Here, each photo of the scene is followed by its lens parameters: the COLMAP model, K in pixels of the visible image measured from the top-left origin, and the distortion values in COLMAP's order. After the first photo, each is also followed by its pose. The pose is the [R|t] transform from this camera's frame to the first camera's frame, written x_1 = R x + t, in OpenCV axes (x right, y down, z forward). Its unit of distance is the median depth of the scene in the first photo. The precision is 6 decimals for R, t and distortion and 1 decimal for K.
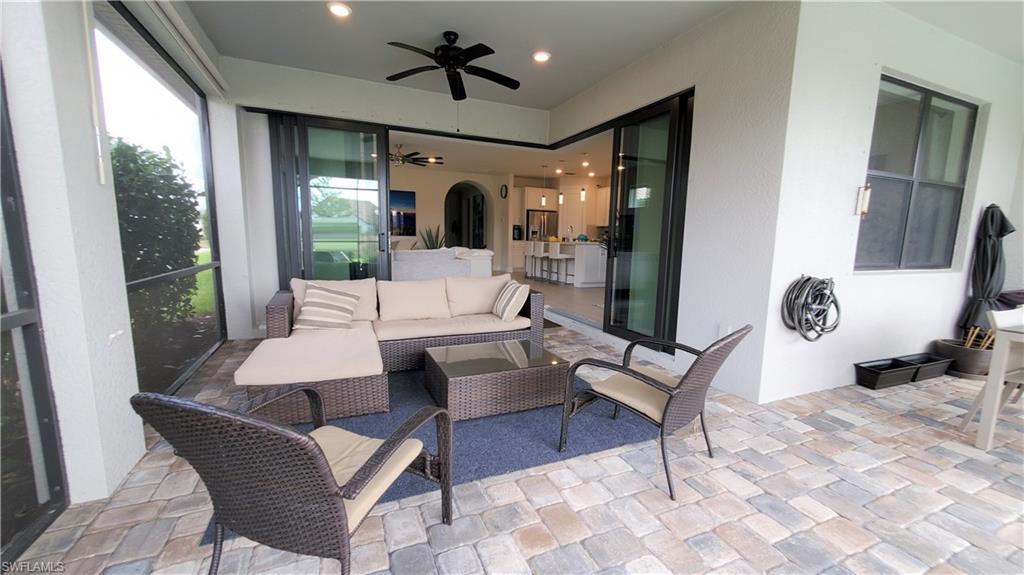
lens RADIAL K [[406.6, 0, 521.9], [0, 406.6, 293.7], [0, 0, 1]] dist [0.000085, -0.000209]
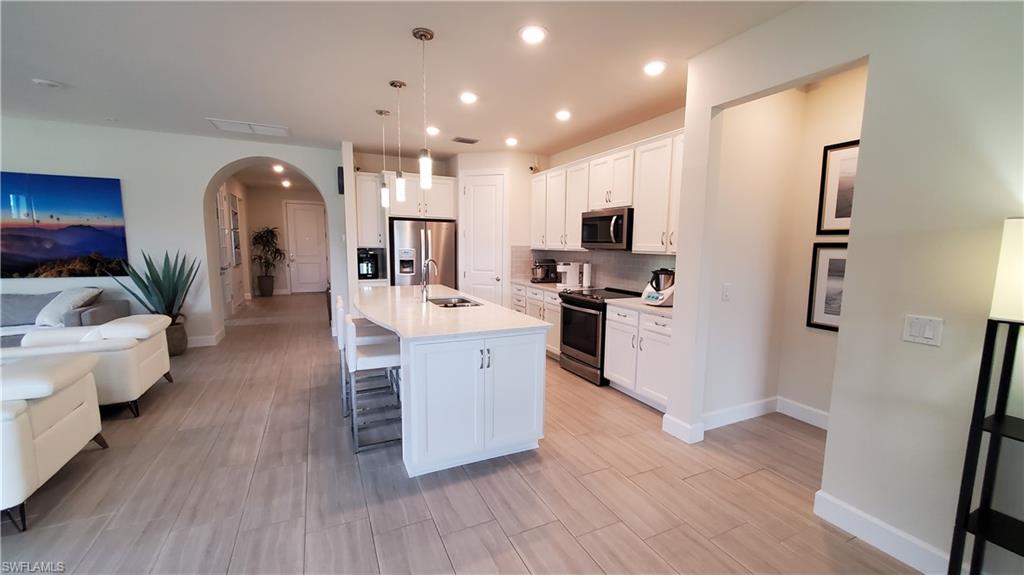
lens RADIAL K [[406.6, 0, 521.9], [0, 406.6, 293.7], [0, 0, 1]] dist [0.000085, -0.000209]
pose [[0.999434, -0.009177, 0.032353, 0.157568], [0.009694, 0.999827, -0.015850, -0.104759], [-0.032202, 0.016155, 0.999351, 0.505191]]
